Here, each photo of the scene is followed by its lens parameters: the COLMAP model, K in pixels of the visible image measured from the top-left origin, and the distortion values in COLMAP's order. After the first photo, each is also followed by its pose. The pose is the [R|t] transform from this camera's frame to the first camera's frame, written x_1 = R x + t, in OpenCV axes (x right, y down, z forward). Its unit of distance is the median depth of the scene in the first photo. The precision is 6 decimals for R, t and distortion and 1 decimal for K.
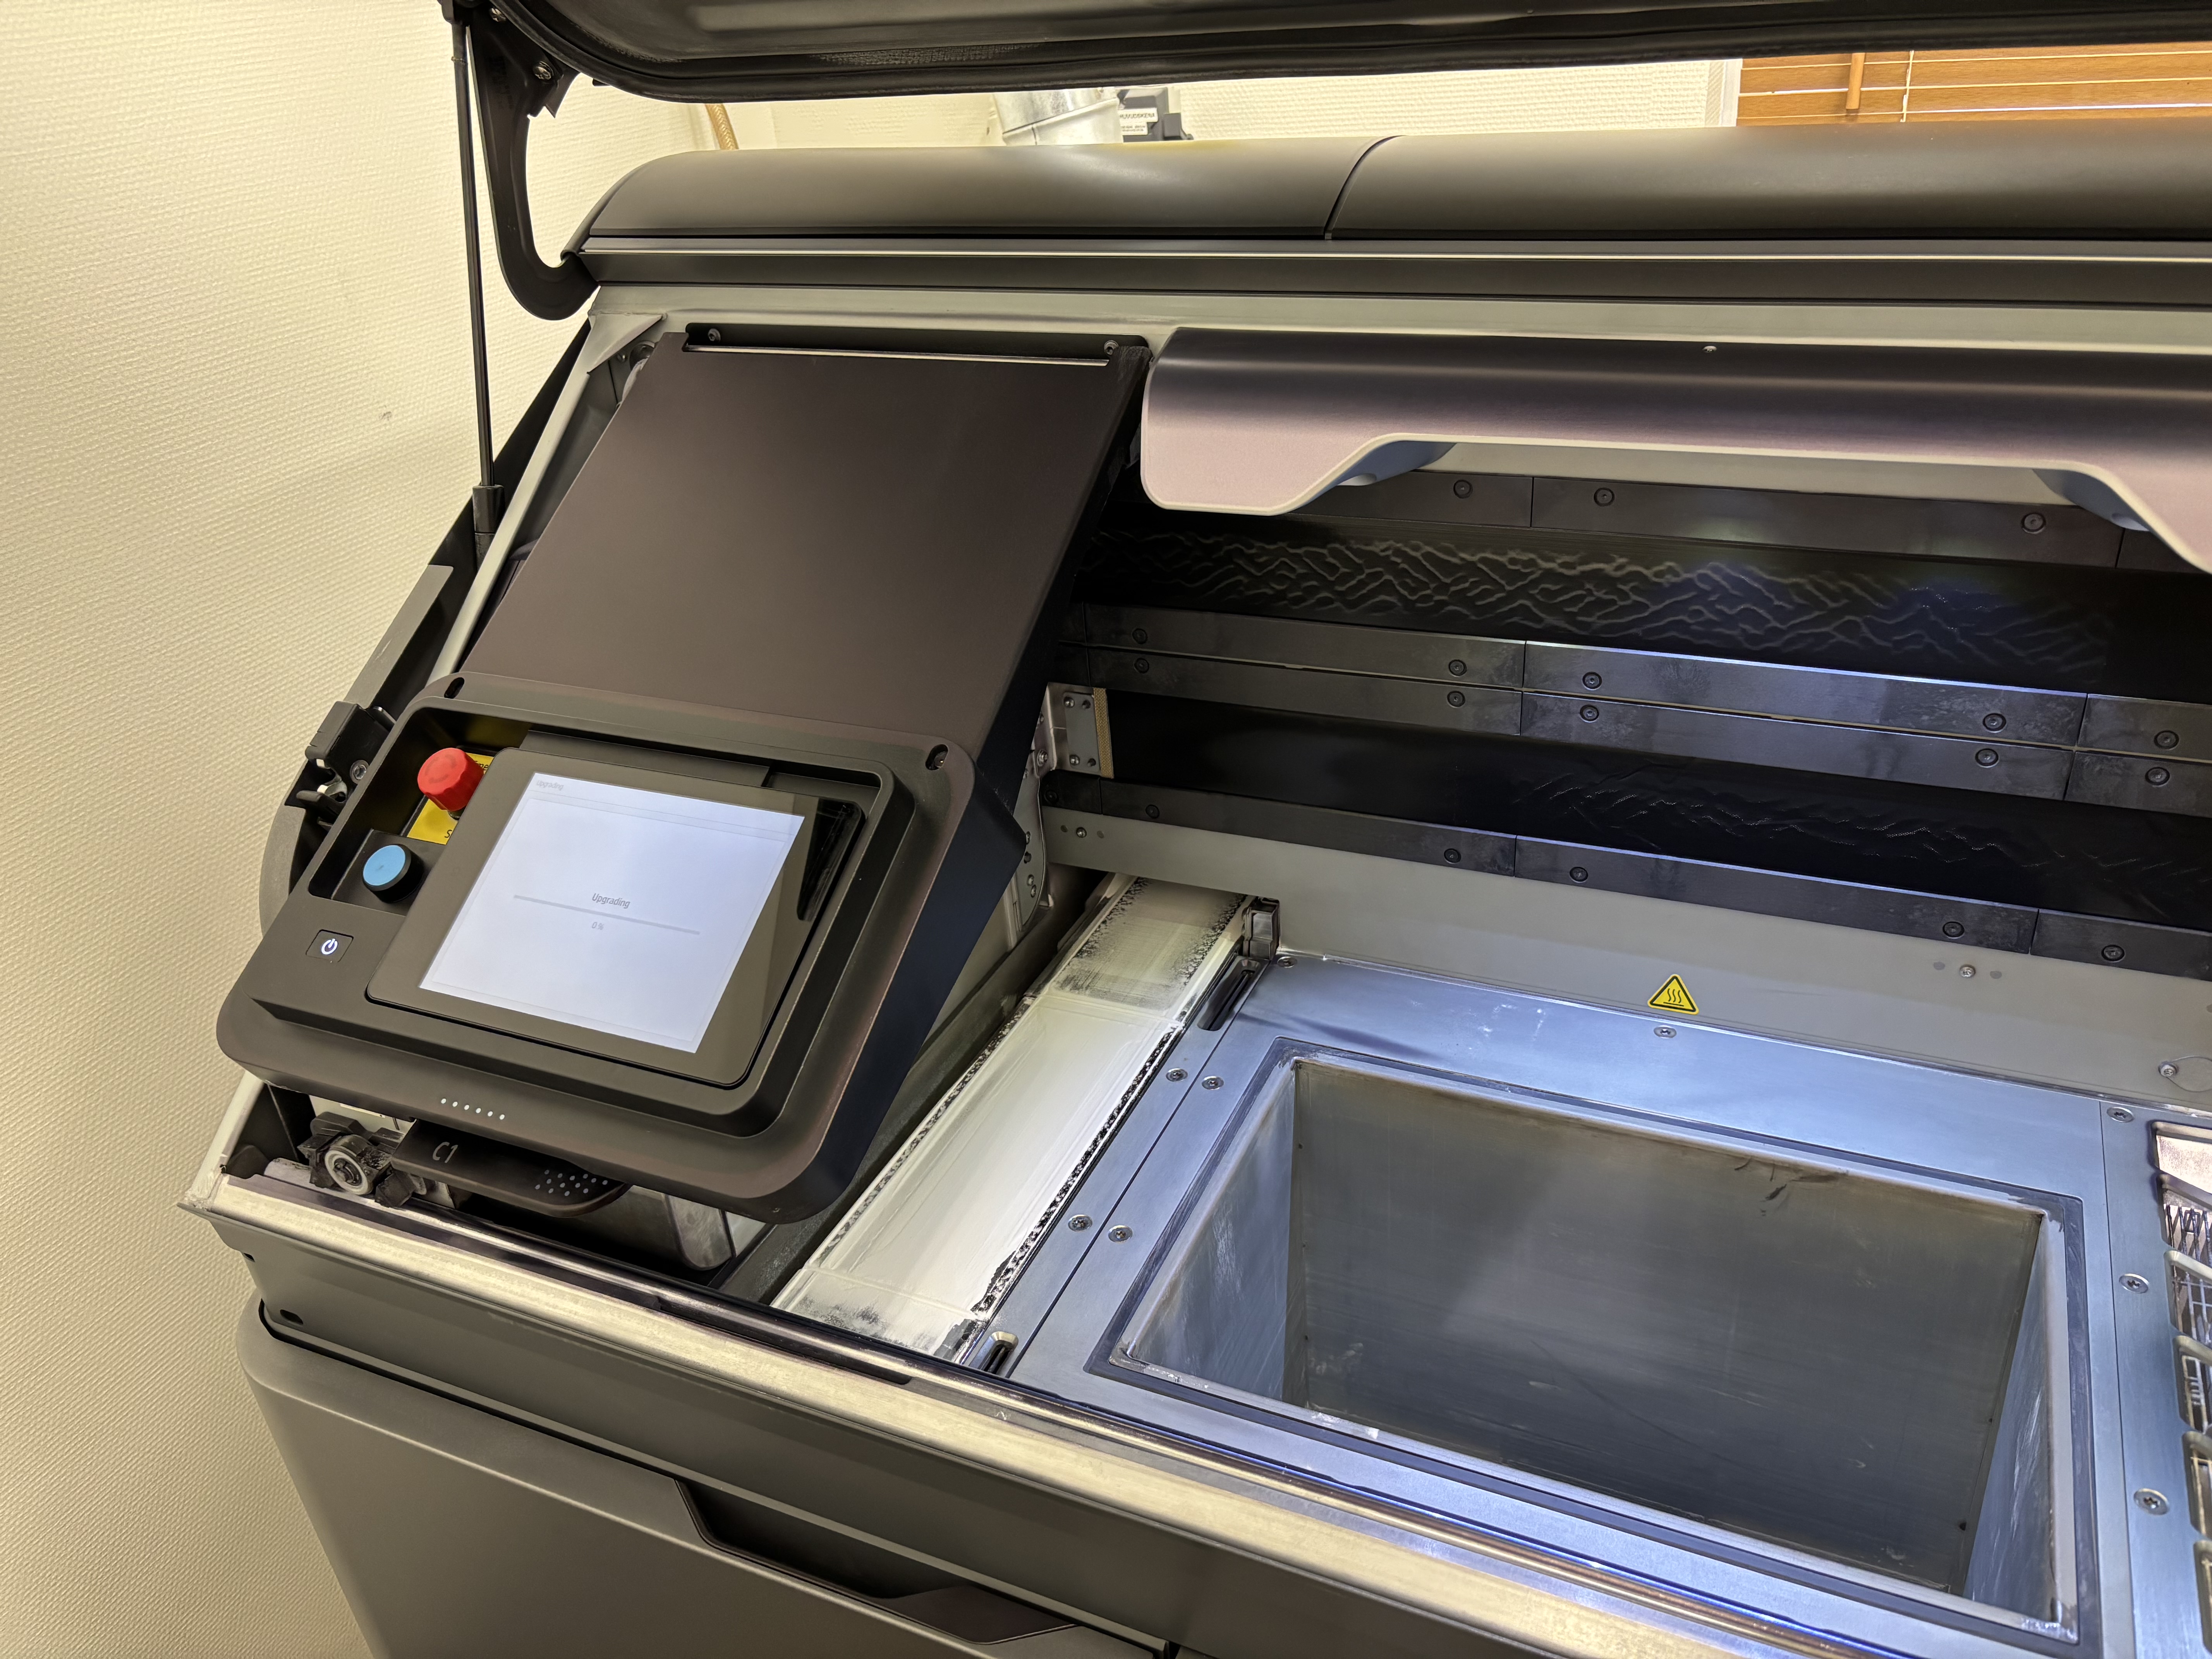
lens RADIAL K [[1650.3, 0, 1113.7], [0, 1650.3, 828.1], [0, 0, 1]] dist [0.015144, 0.002801]
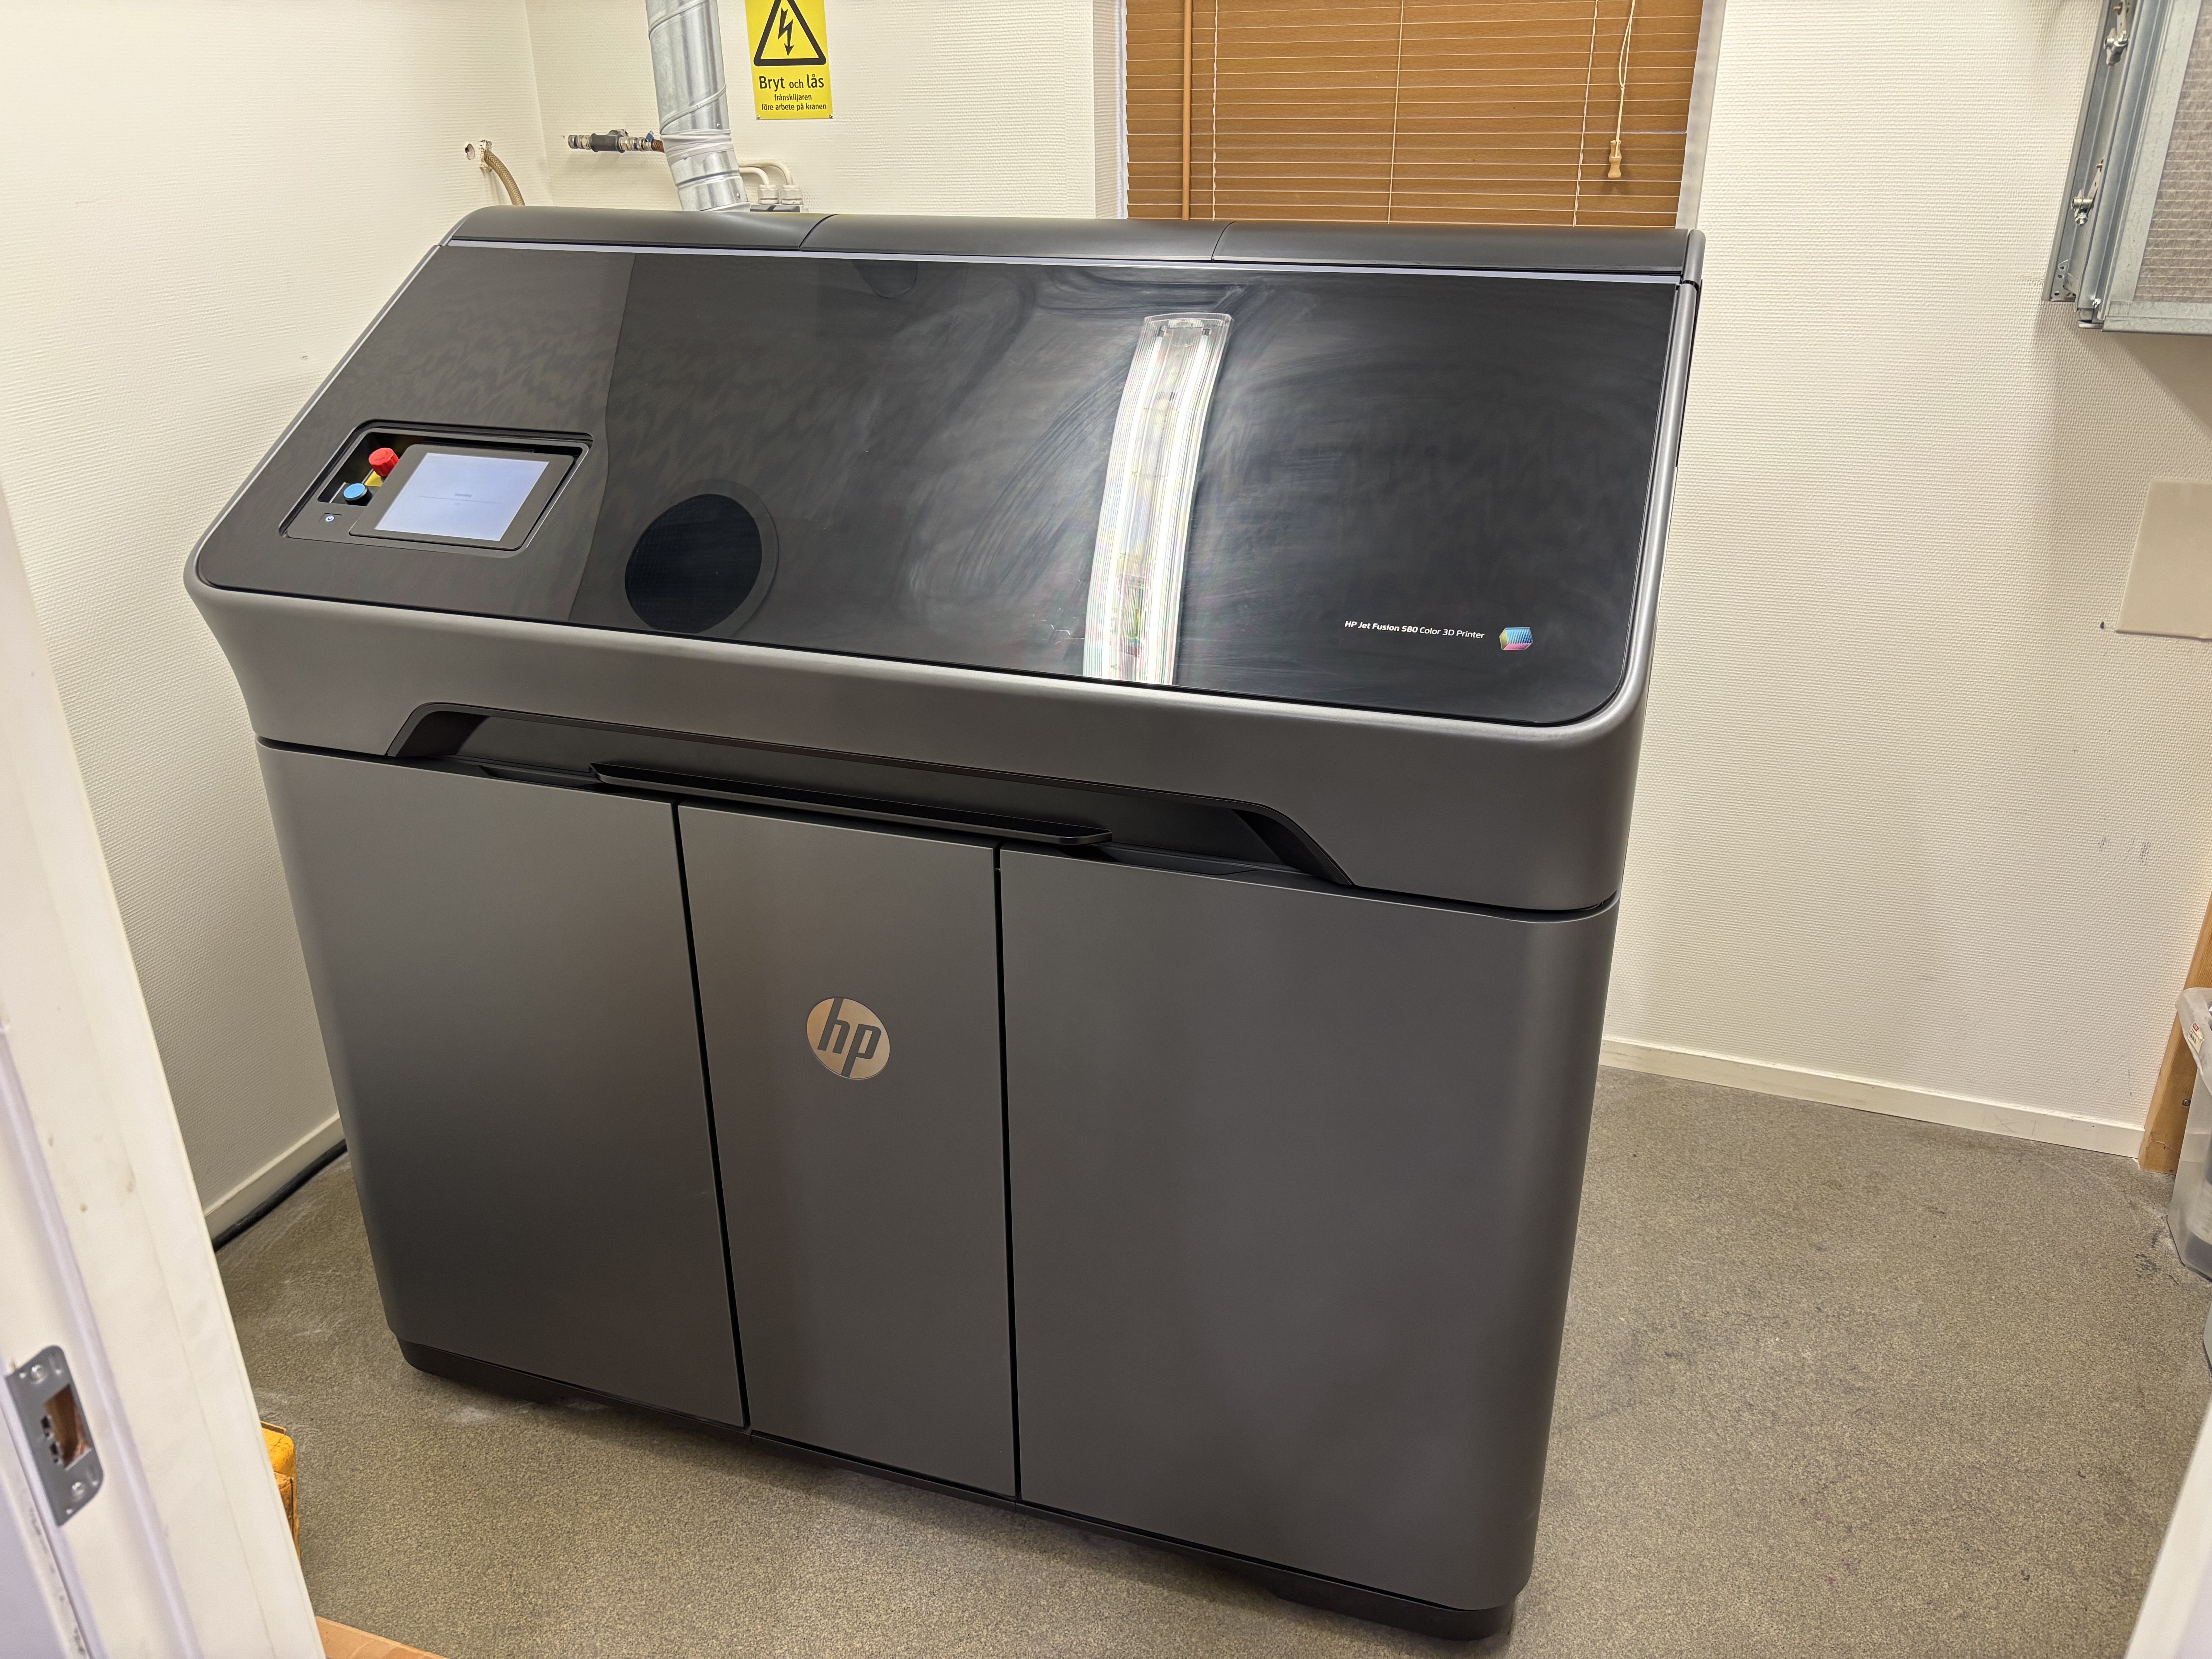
lens RADIAL K [[1691.3, 0, 1101.0], [0, 1691.3, 834.5], [0, 0, 1]] dist [-0.002122, -0.006569]
pose [[0.992348, 0.021420, 0.121597, 0.264140], [-0.011026, 0.996276, -0.085511, 0.604145], [-0.122975, 0.083516, 0.988889, -1.209567]]
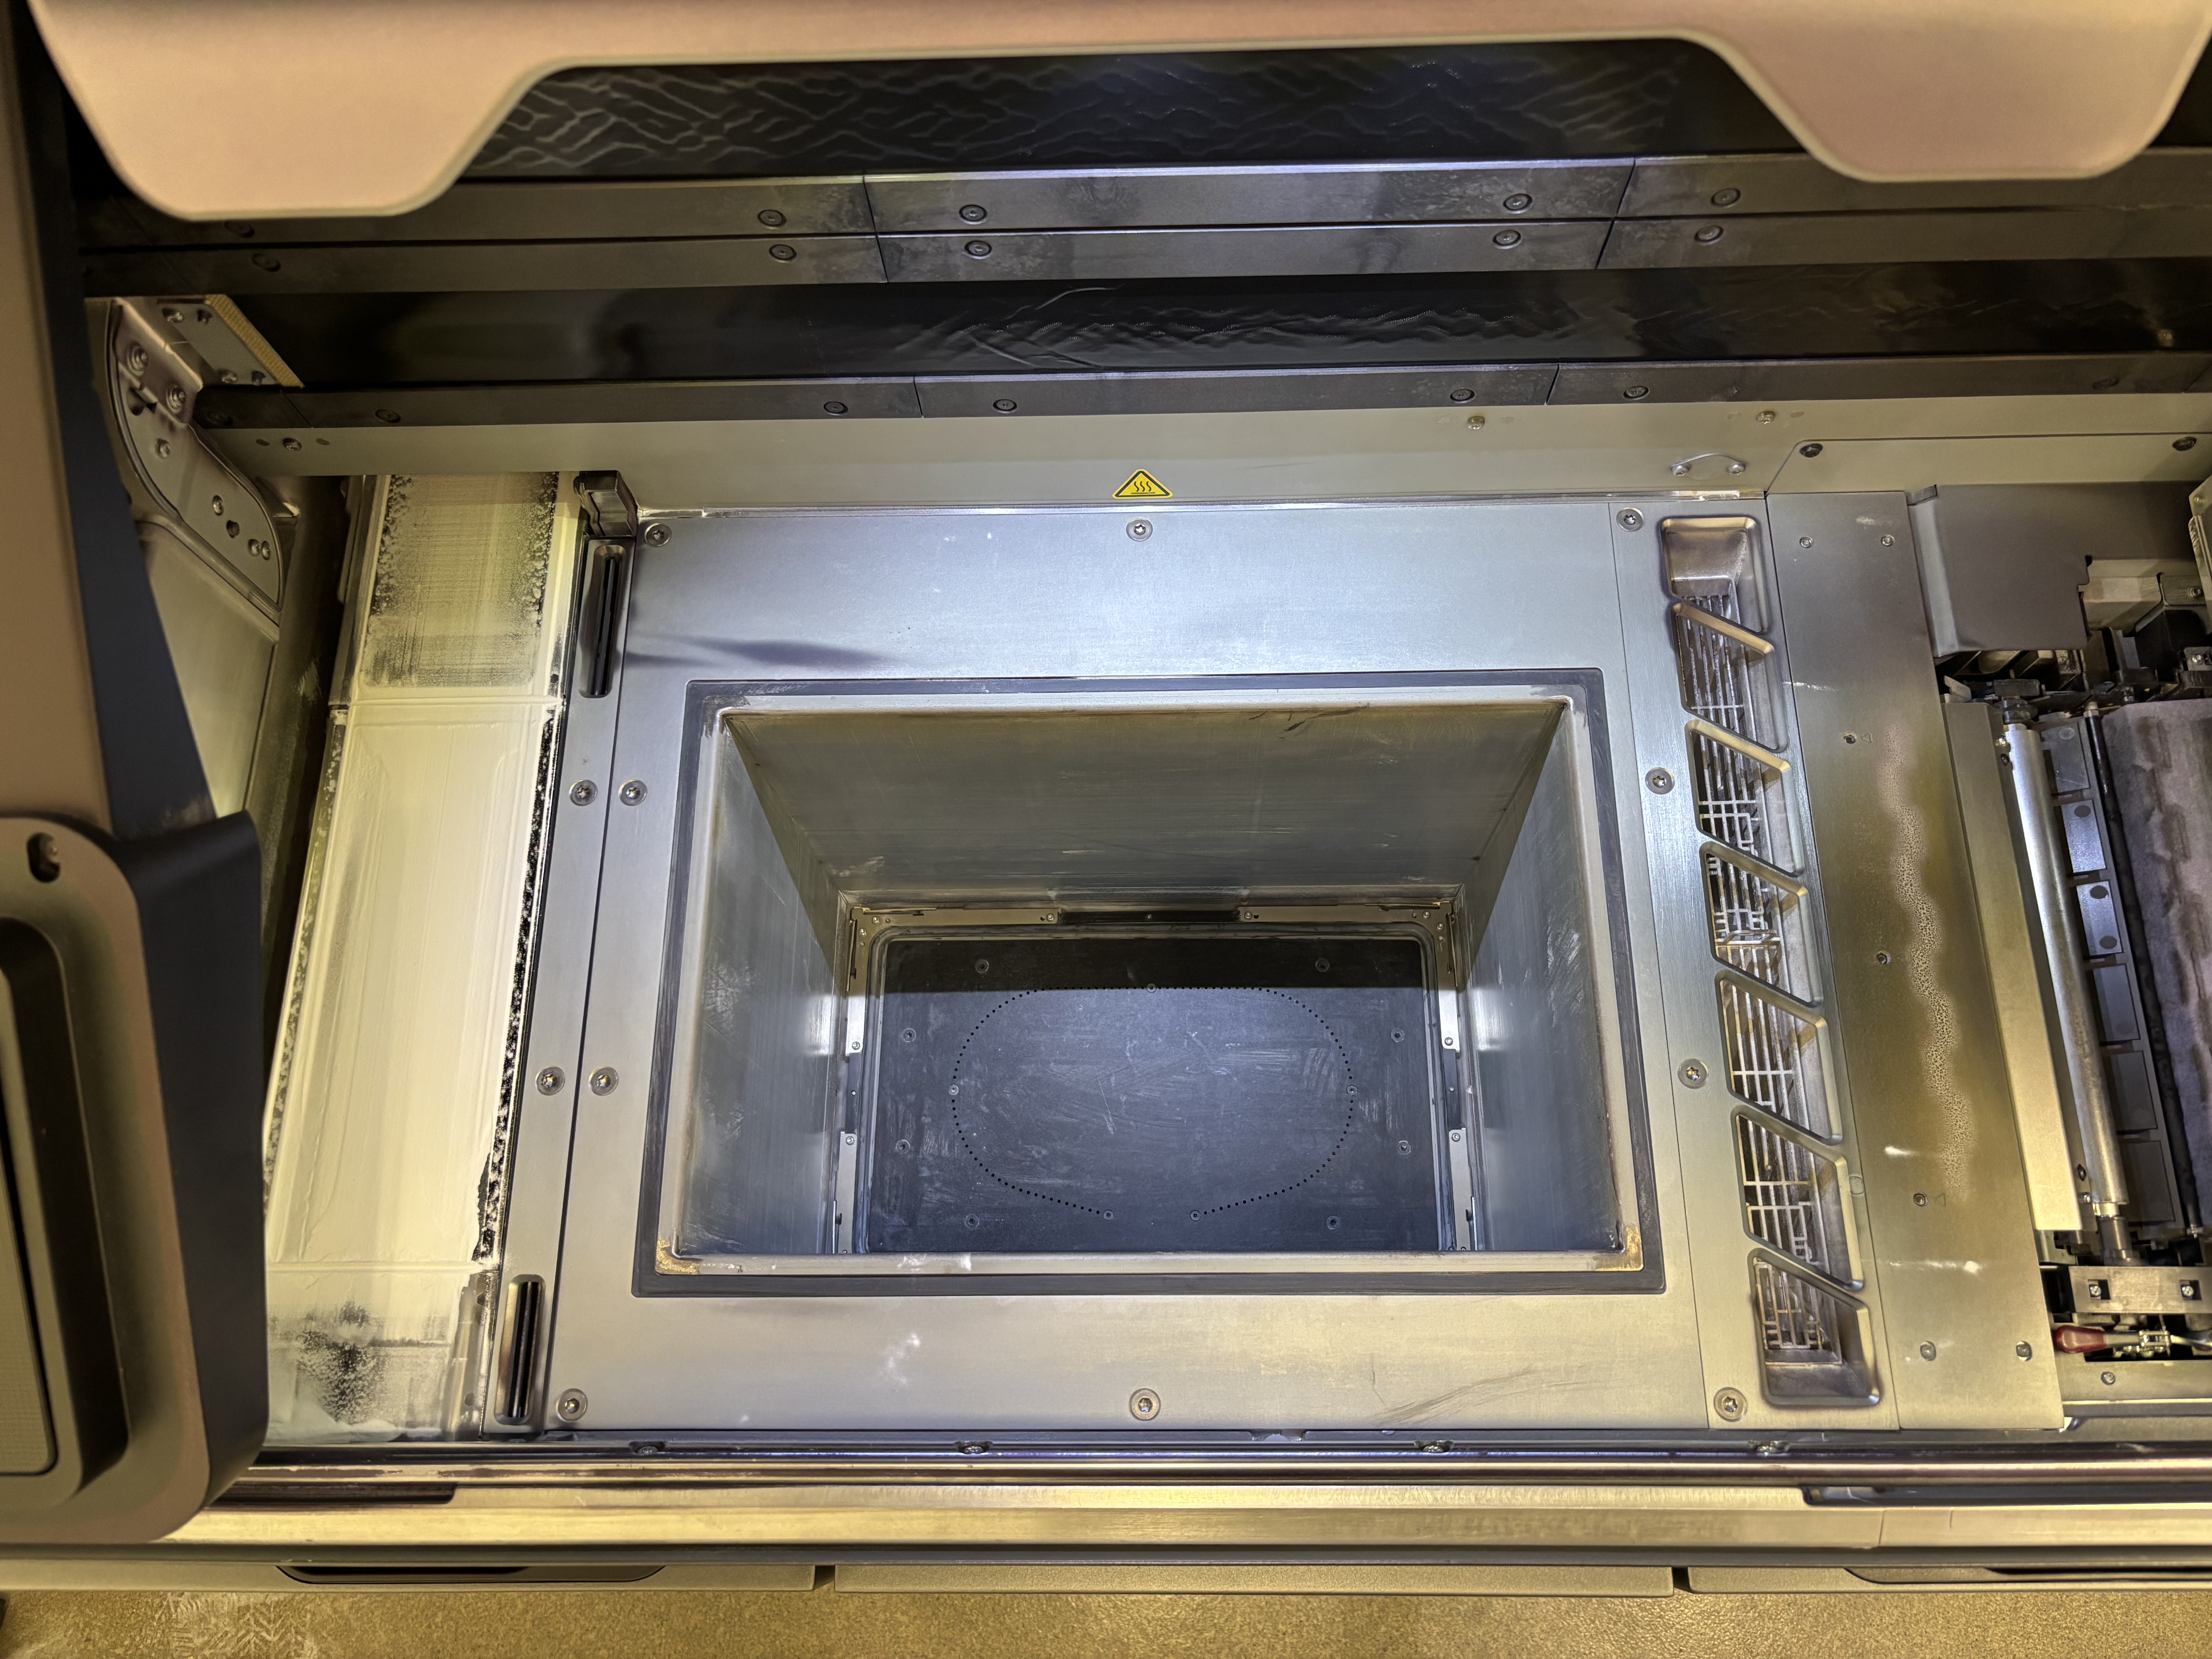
lens RADIAL K [[1674.4, 0, 1116.5], [0, 1674.4, 819.2], [0, 0, 1]] dist [0.007674, -0.001790]
pose [[0.909711, -0.374907, 0.178523, 0.132099], [0.169156, 0.727225, 0.665229, -0.352523], [-0.379225, -0.574968, 0.724982, 0.355656]]
